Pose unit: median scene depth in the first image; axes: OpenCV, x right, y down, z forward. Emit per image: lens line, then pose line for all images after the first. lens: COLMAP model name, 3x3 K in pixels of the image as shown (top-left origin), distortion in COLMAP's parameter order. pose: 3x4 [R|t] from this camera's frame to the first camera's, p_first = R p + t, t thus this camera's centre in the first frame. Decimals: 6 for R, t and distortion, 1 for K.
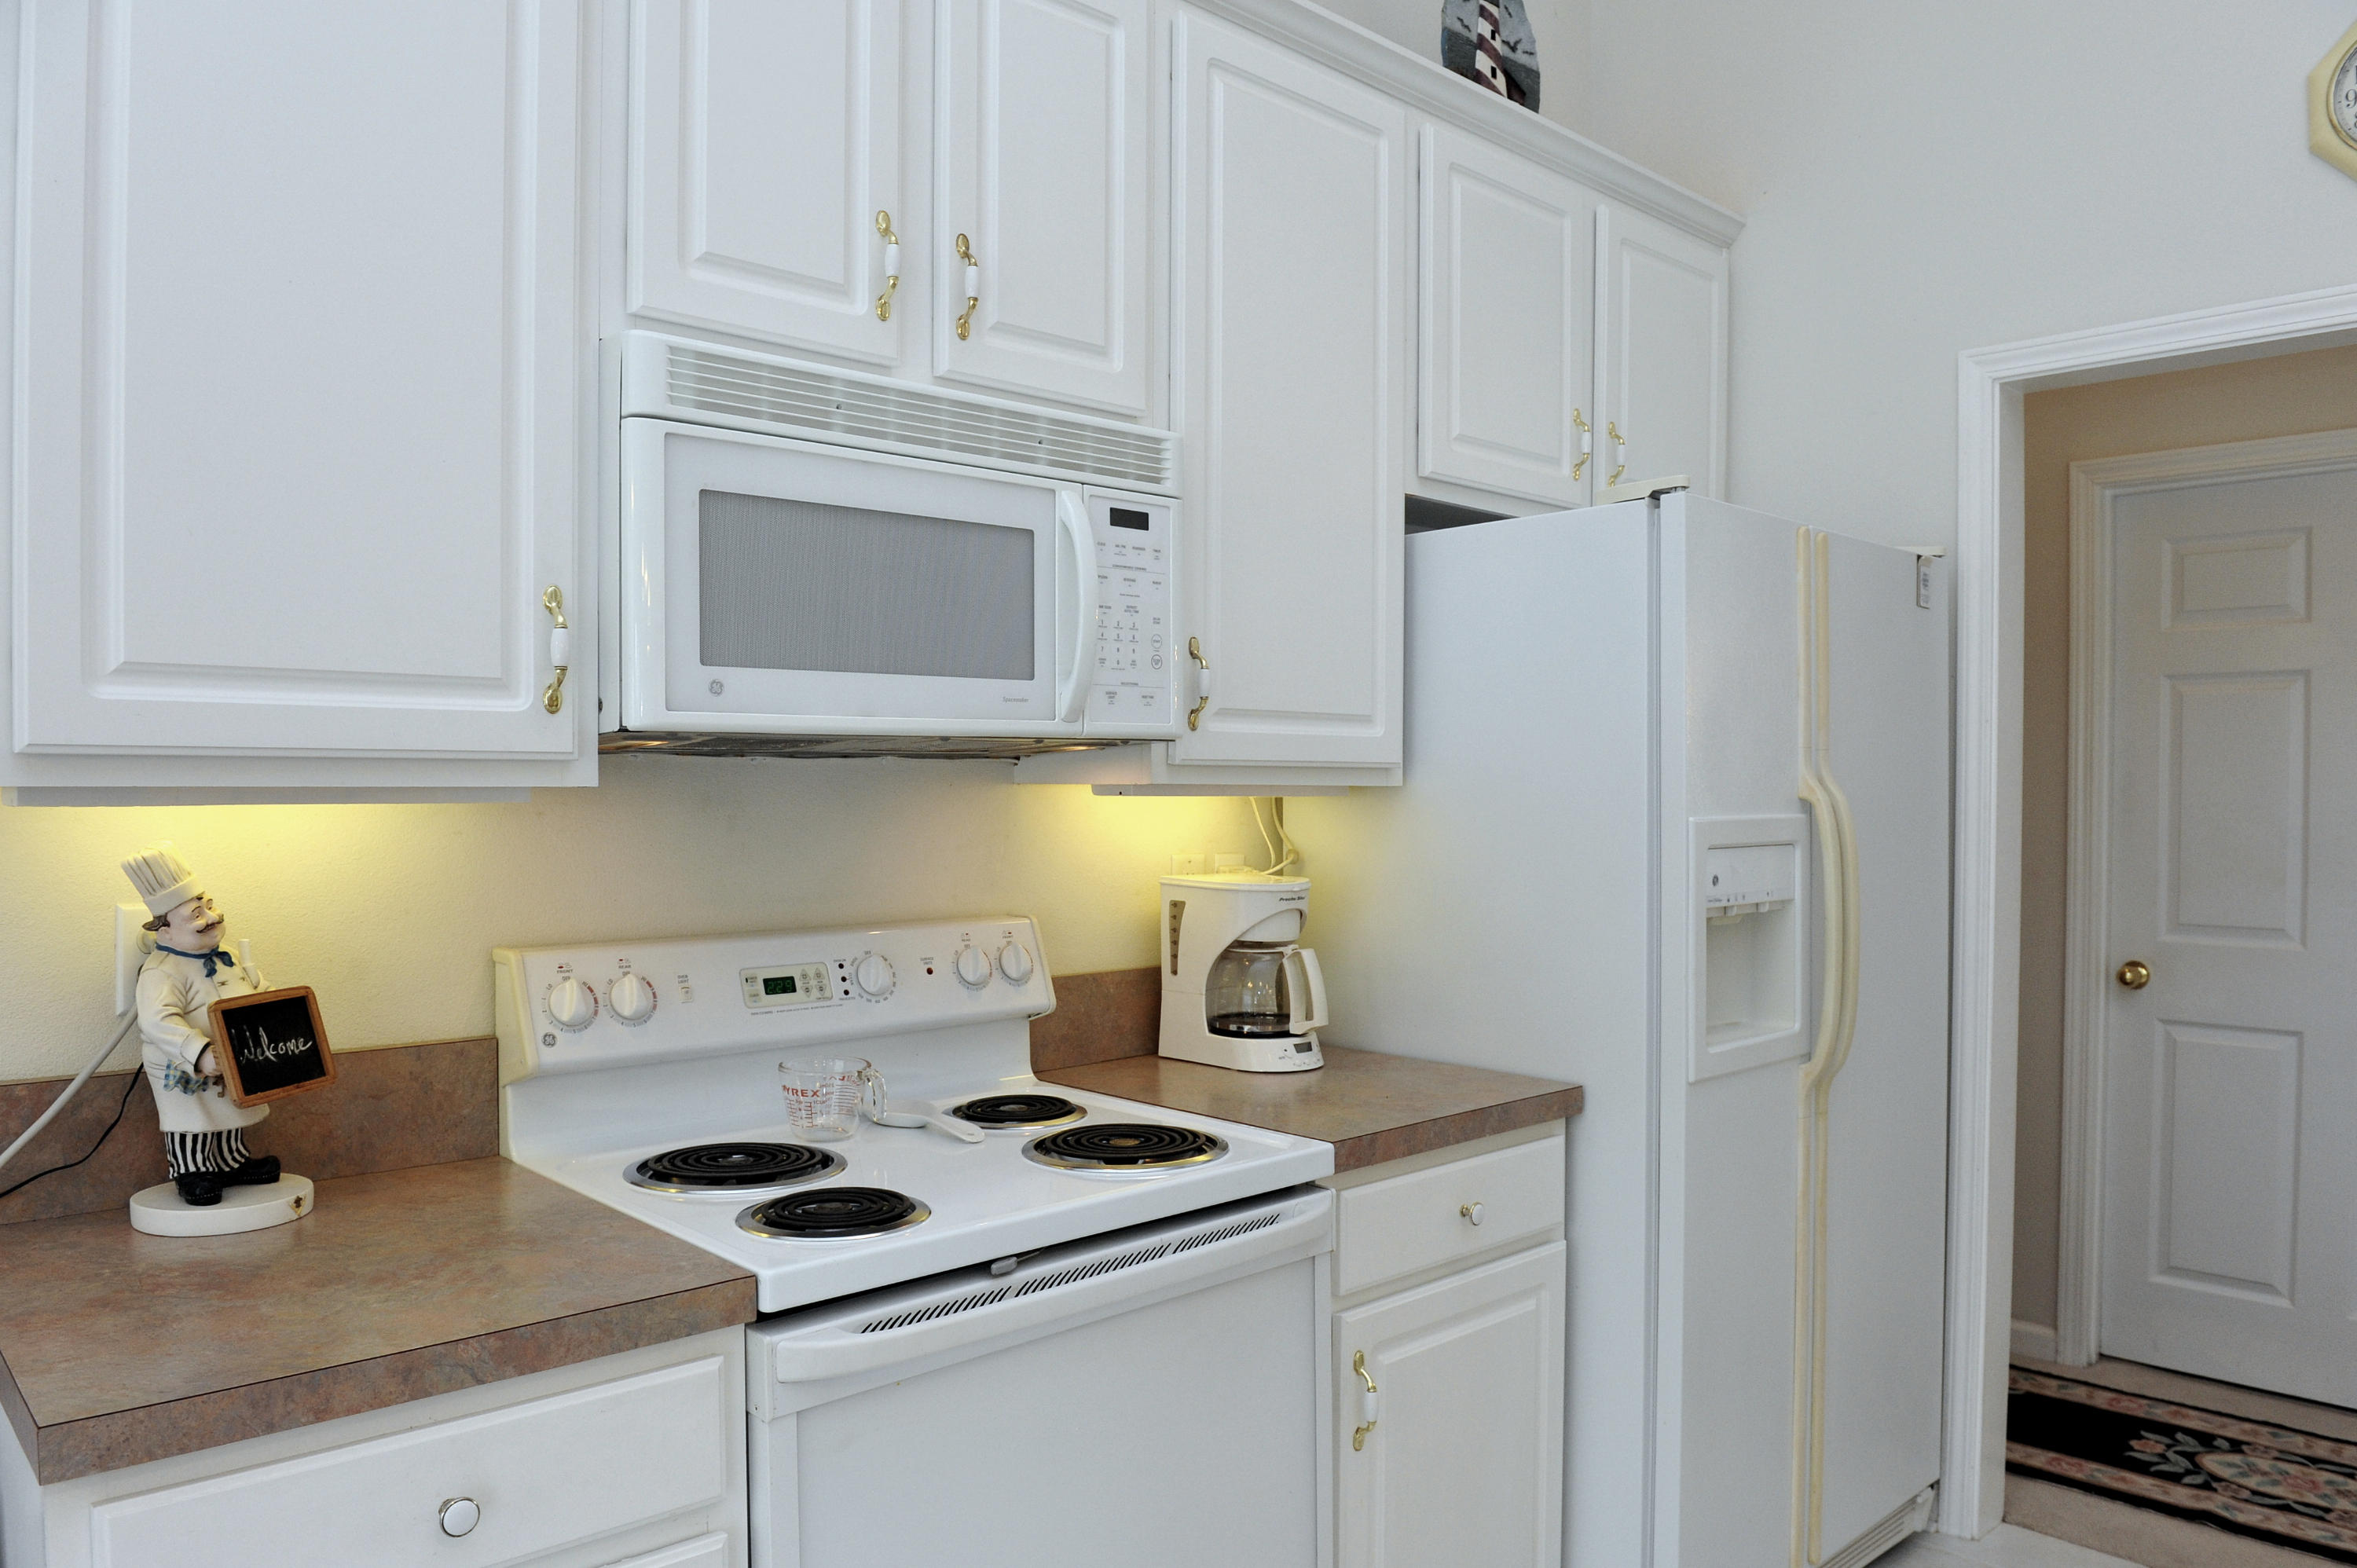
lens RADIAL K [[1677.6, 0, 1184.5], [0, 1677.6, 818.0], [0, 0, 1]] dist [-0.044840, 0.000154]
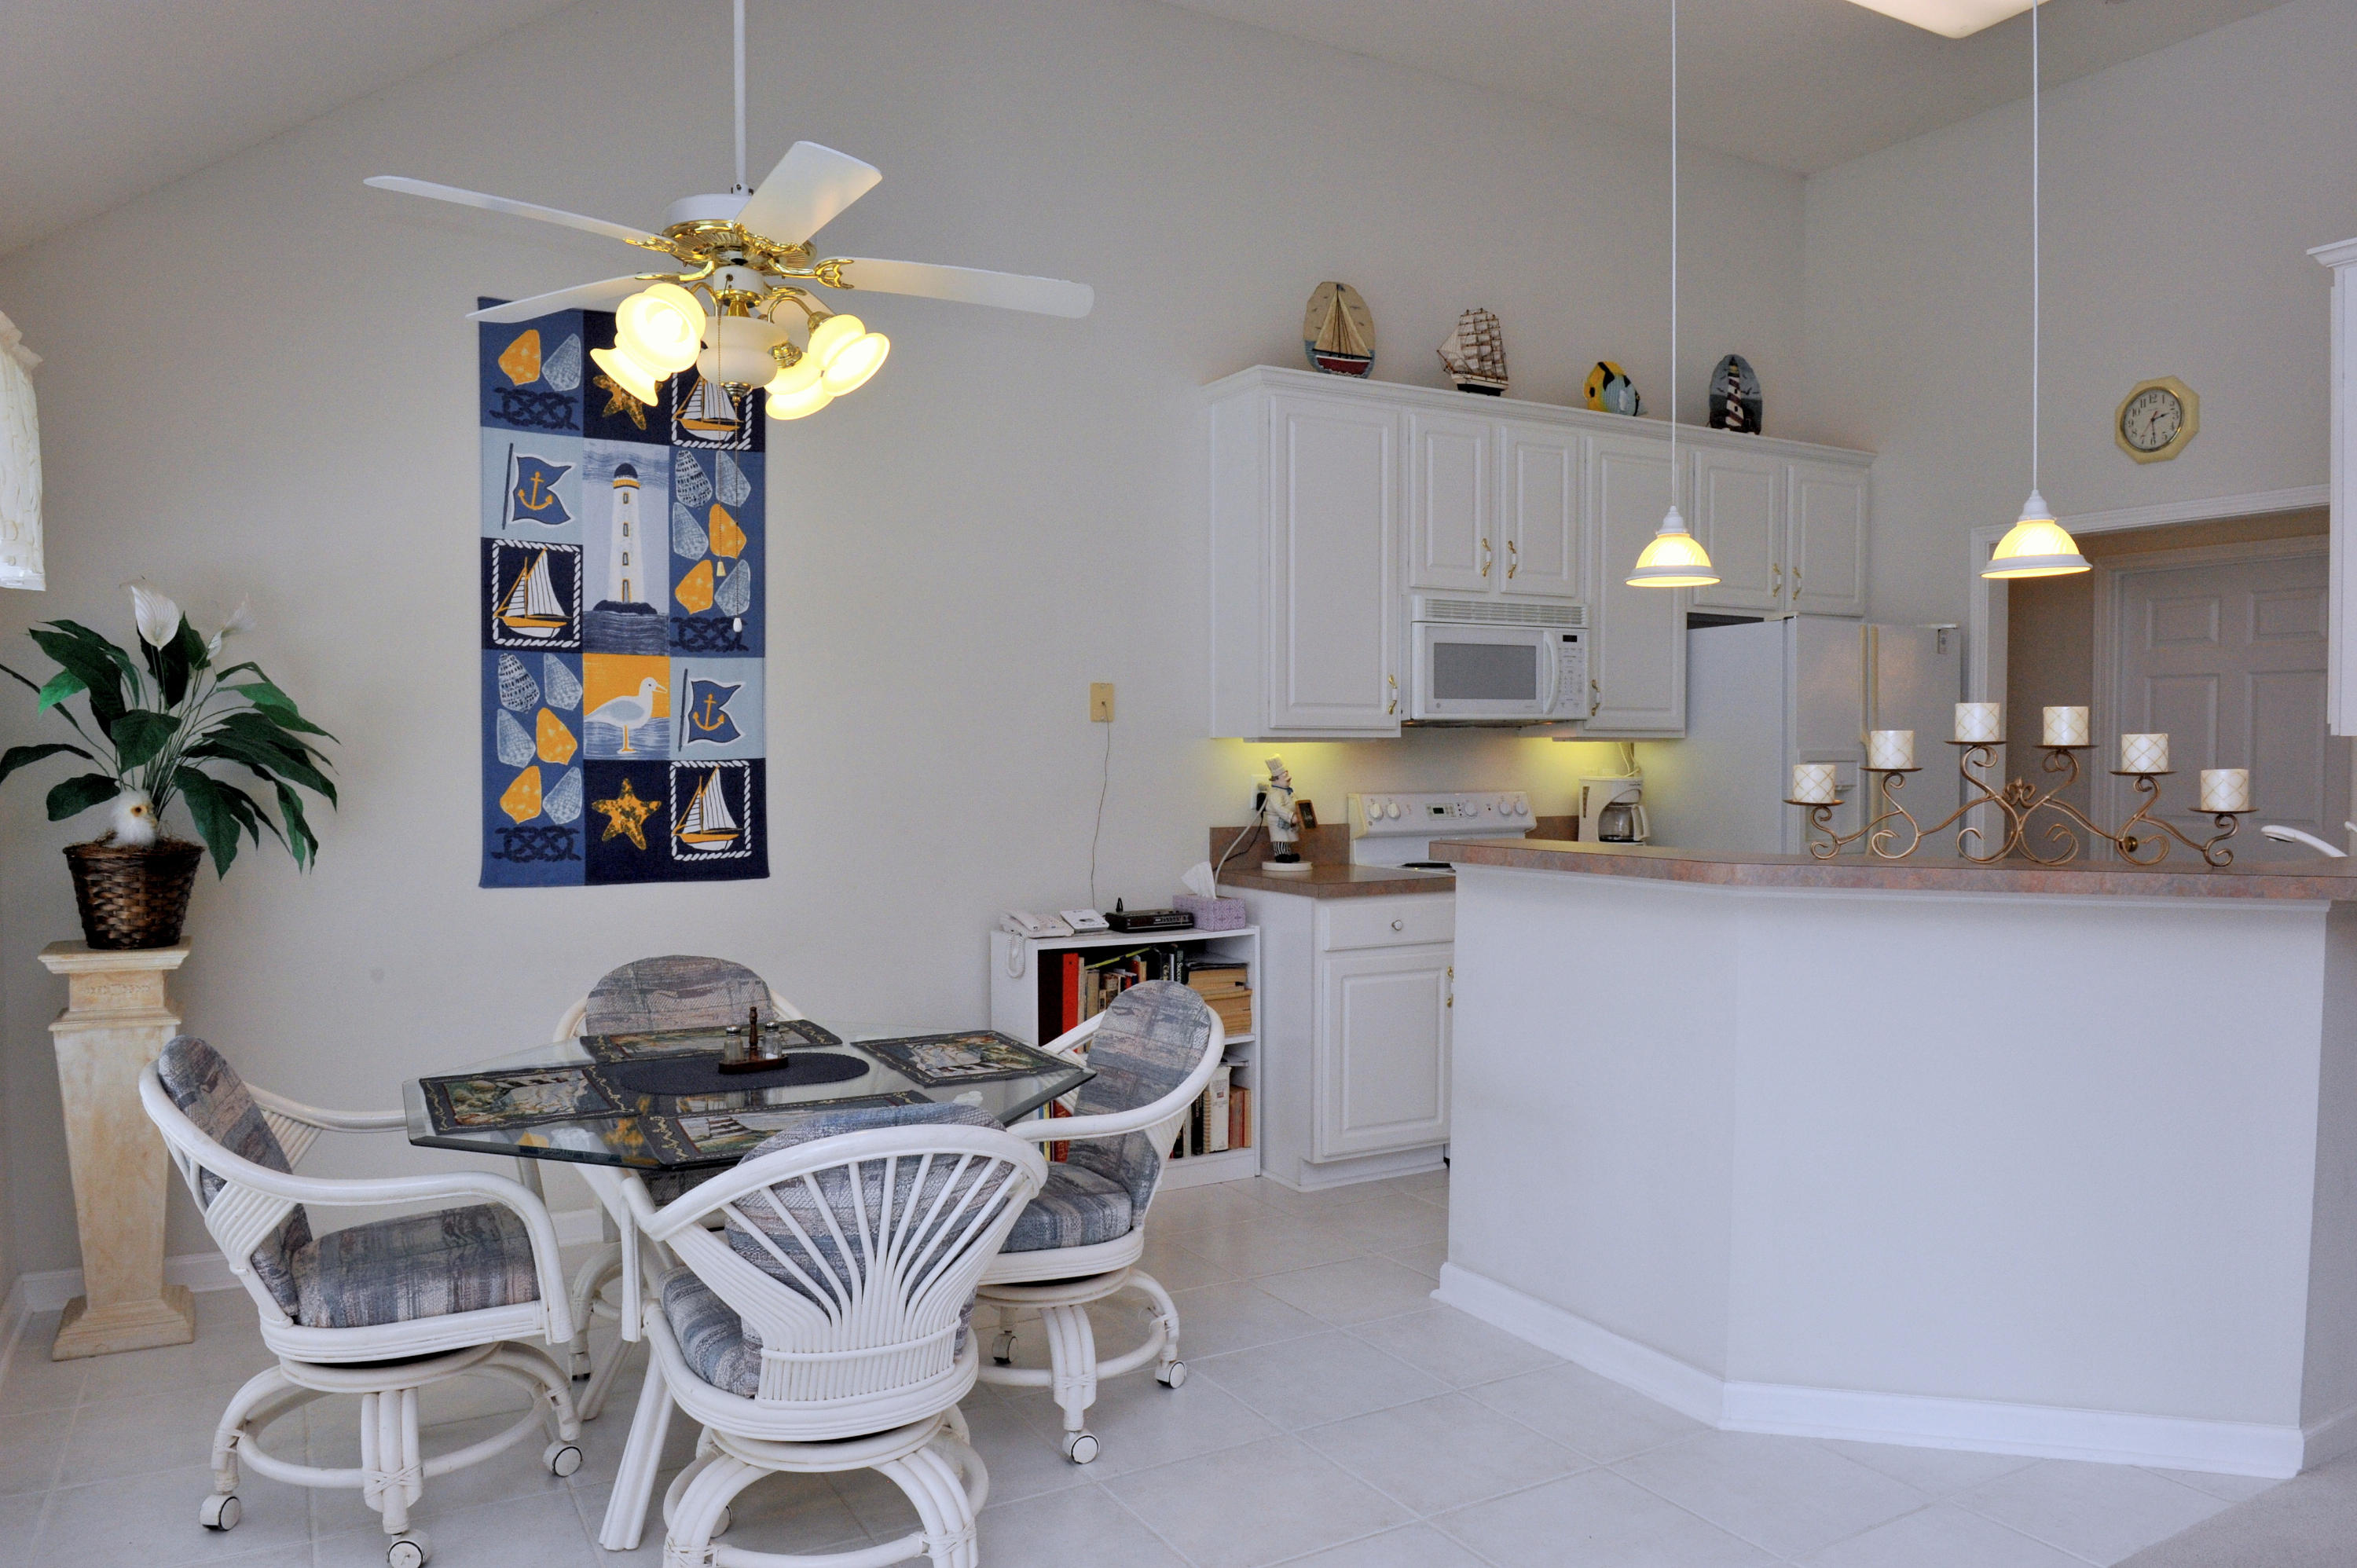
lens RADIAL K [[1677.6, 0, 1184.5], [0, 1677.6, 818.0], [0, 0, 1]] dist [-0.044840, 0.000154]
pose [[0.972941, 0.005719, -0.230984, -0.012512], [-0.001091, 0.999796, 0.020157, 0.056801], [0.231052, -0.019359, 0.972749, -1.764903]]
